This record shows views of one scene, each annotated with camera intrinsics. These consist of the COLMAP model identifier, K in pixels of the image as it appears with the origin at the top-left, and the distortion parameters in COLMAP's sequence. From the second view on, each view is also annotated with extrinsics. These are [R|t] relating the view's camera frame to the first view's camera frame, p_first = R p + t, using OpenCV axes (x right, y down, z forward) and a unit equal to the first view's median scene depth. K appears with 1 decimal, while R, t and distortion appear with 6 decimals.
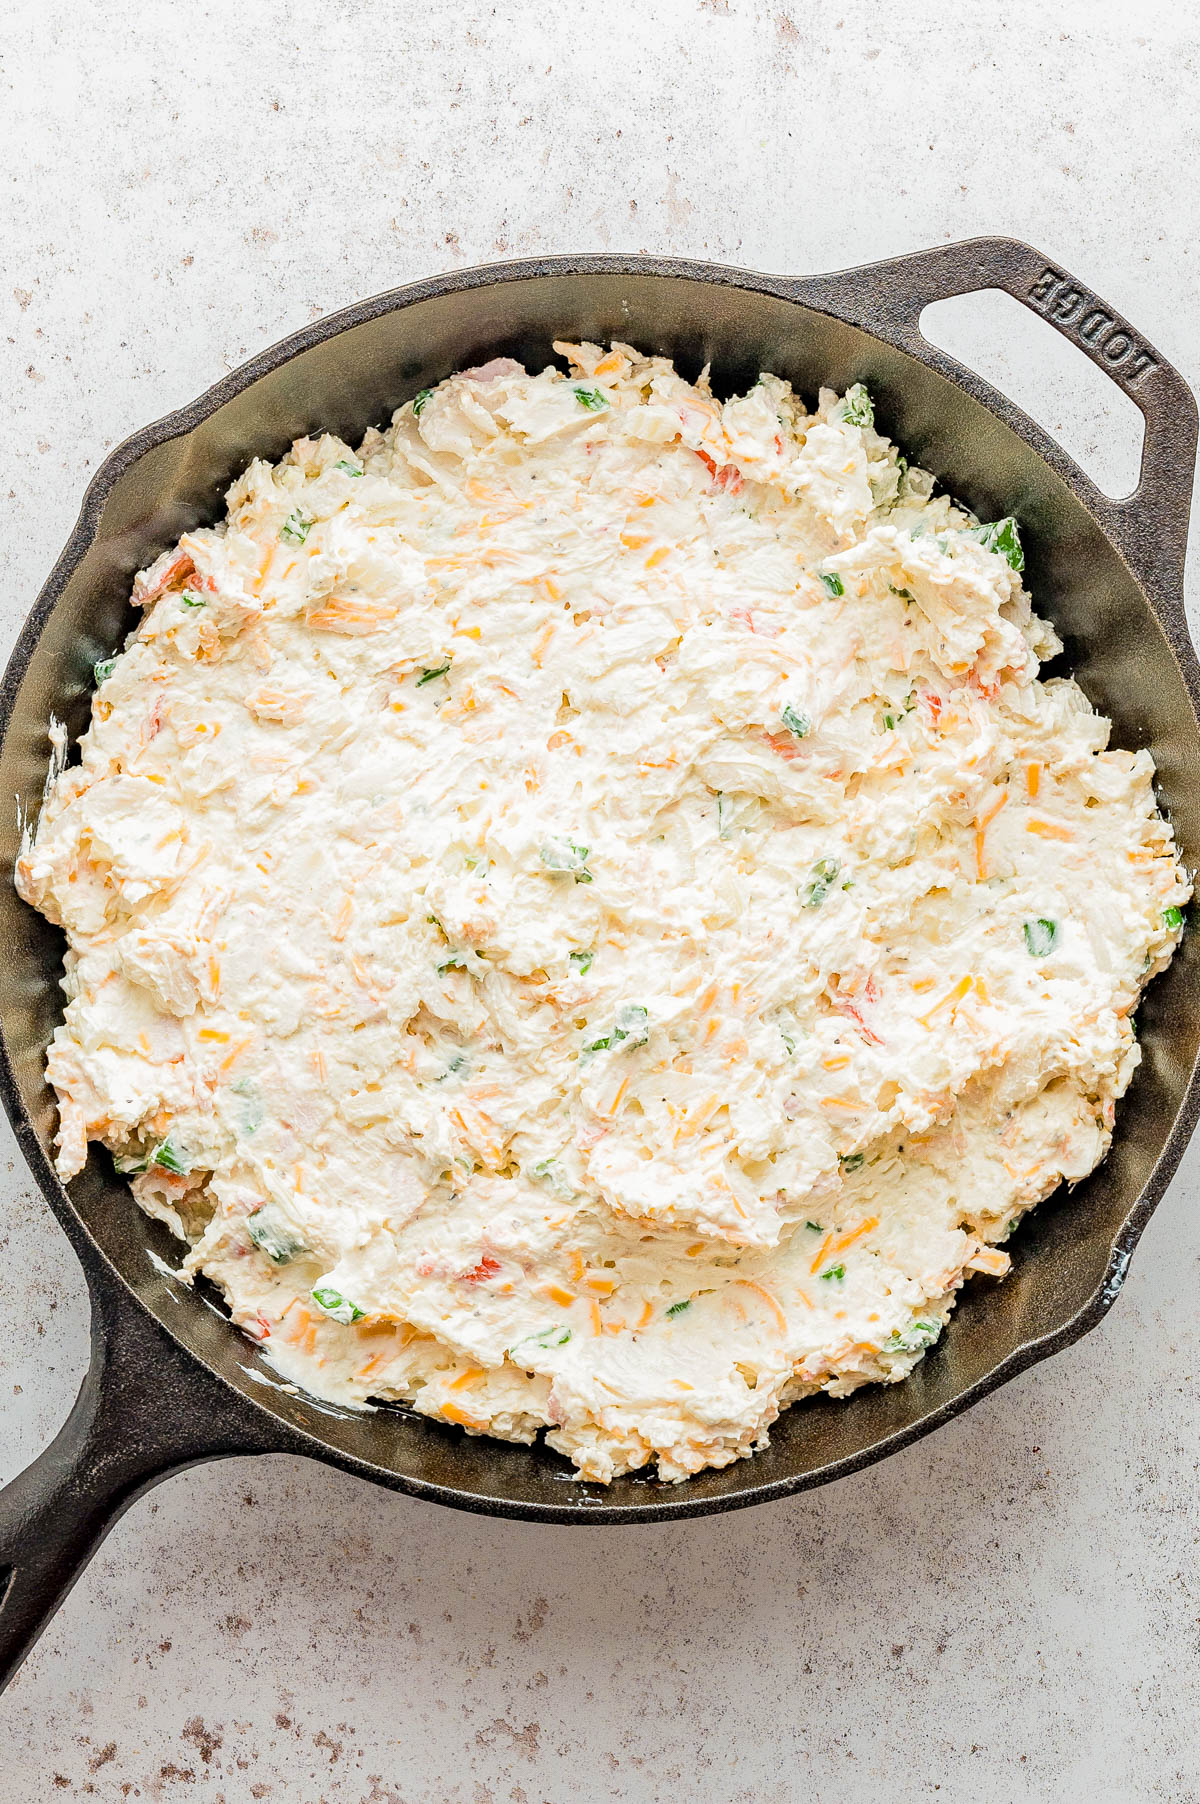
lens RADIAL K [[2852.0, 0, 606.4], [0, 2852.0, 888.2], [0, 0, 1]] dist [-0.029369, 0.000000]
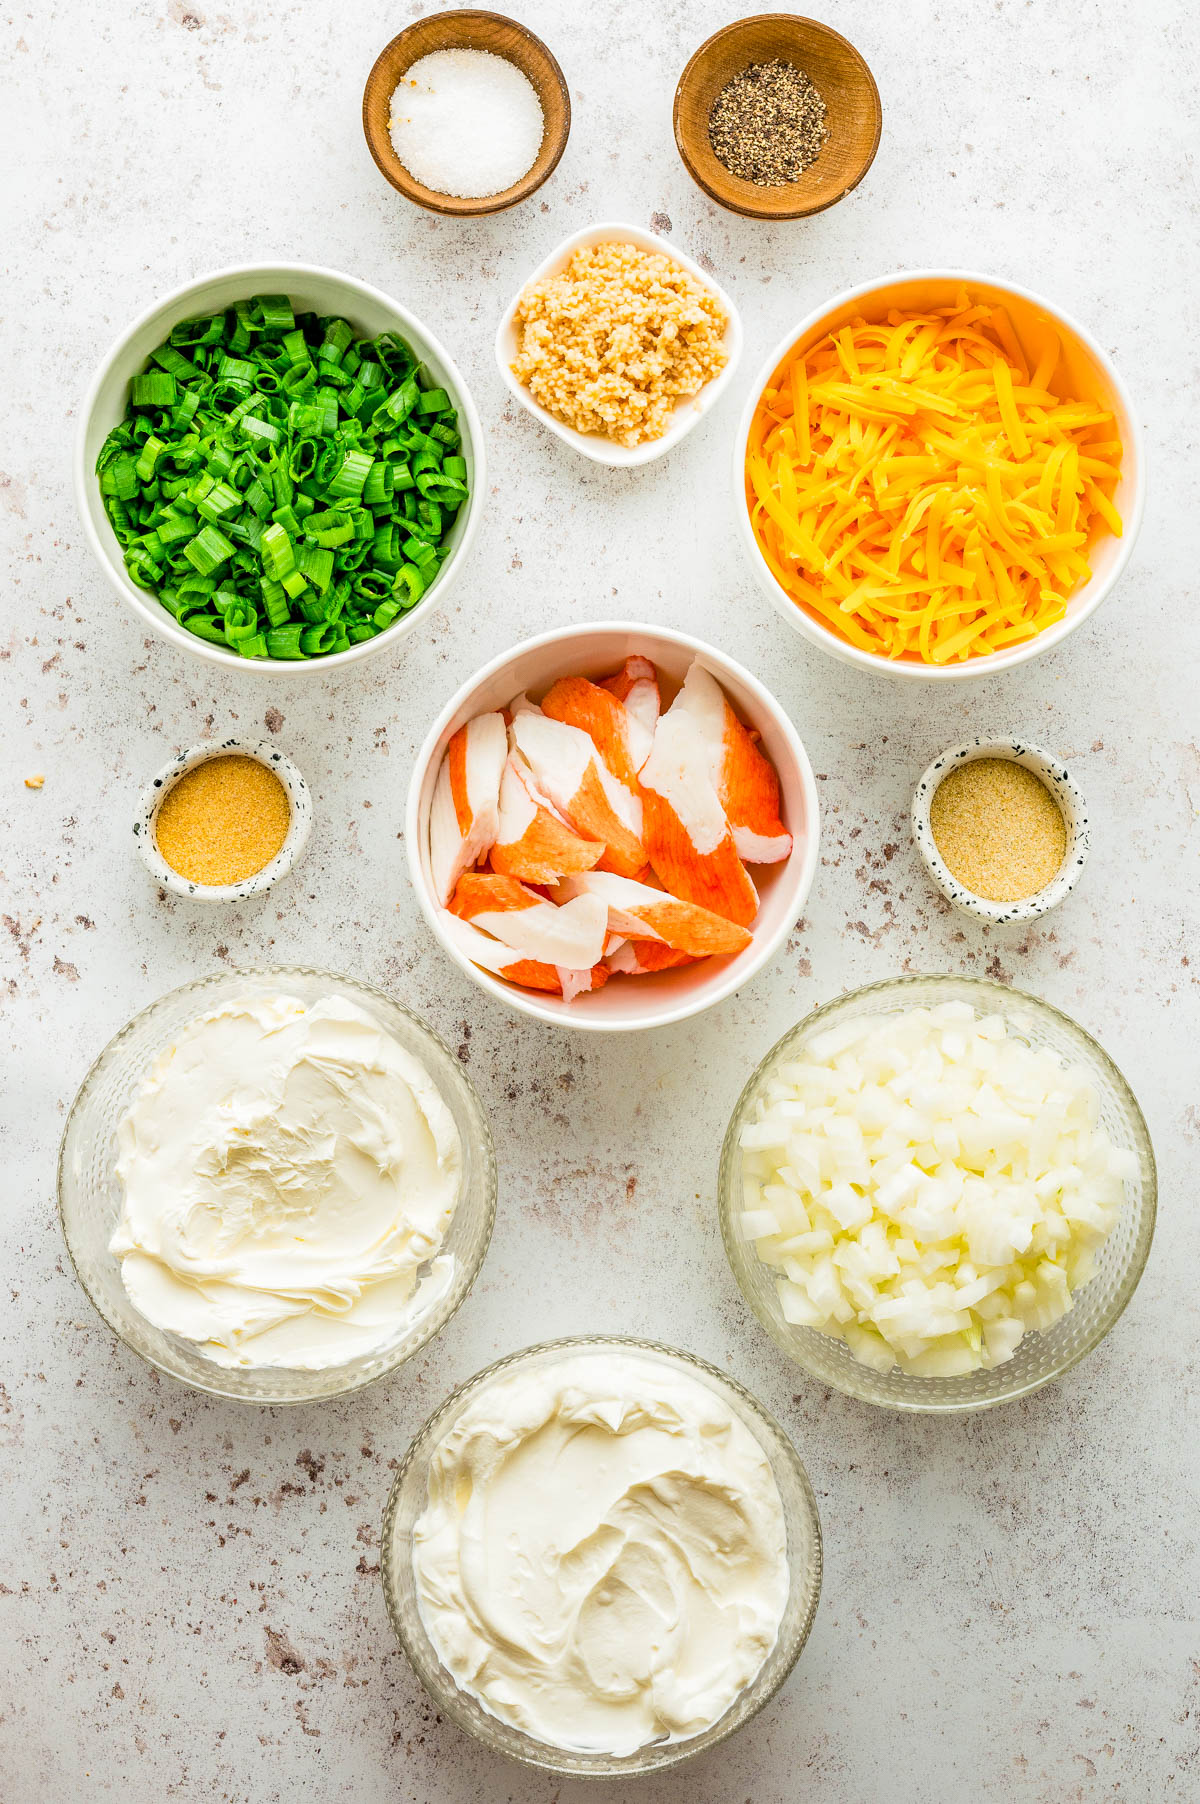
lens RADIAL K [[2852.0, 0, 596.7], [0, 2852.0, 901.8], [0, 0, 1]] dist [-0.029369, 0.000000]
pose [[0.999932, -0.011579, 0.001131, 0.003390], [0.011567, 0.999880, 0.010279, 0.003262], [-0.001250, -0.010266, 0.999947, -0.427764]]
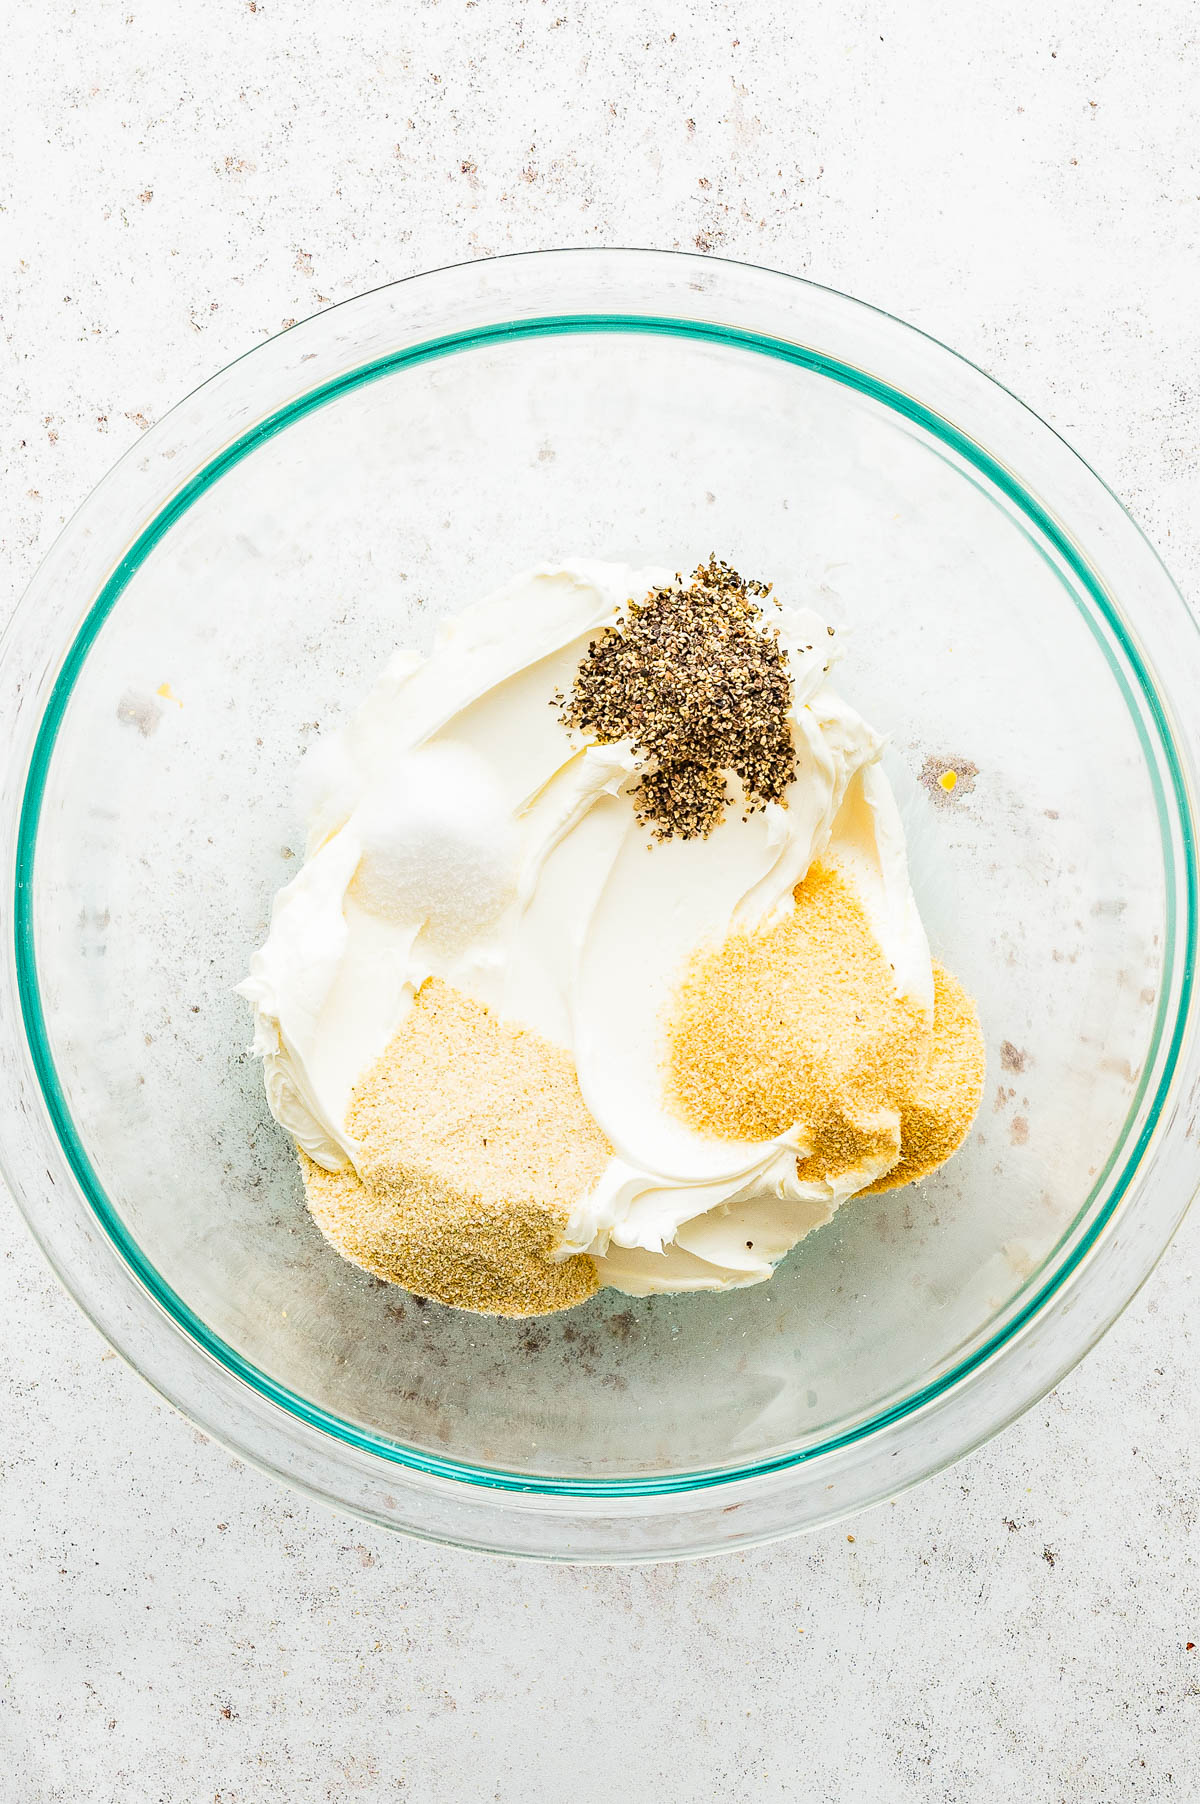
lens RADIAL K [[2852.0, 0, 602.6], [0, 2852.0, 910.7], [0, 0, 1]] dist [-0.029369, 0.000000]
pose [[0.999889, -0.004841, -0.014105, -0.005253], [0.004629, 0.999877, -0.014991, -0.002495], [0.014176, 0.014924, 0.999788, 0.181327]]
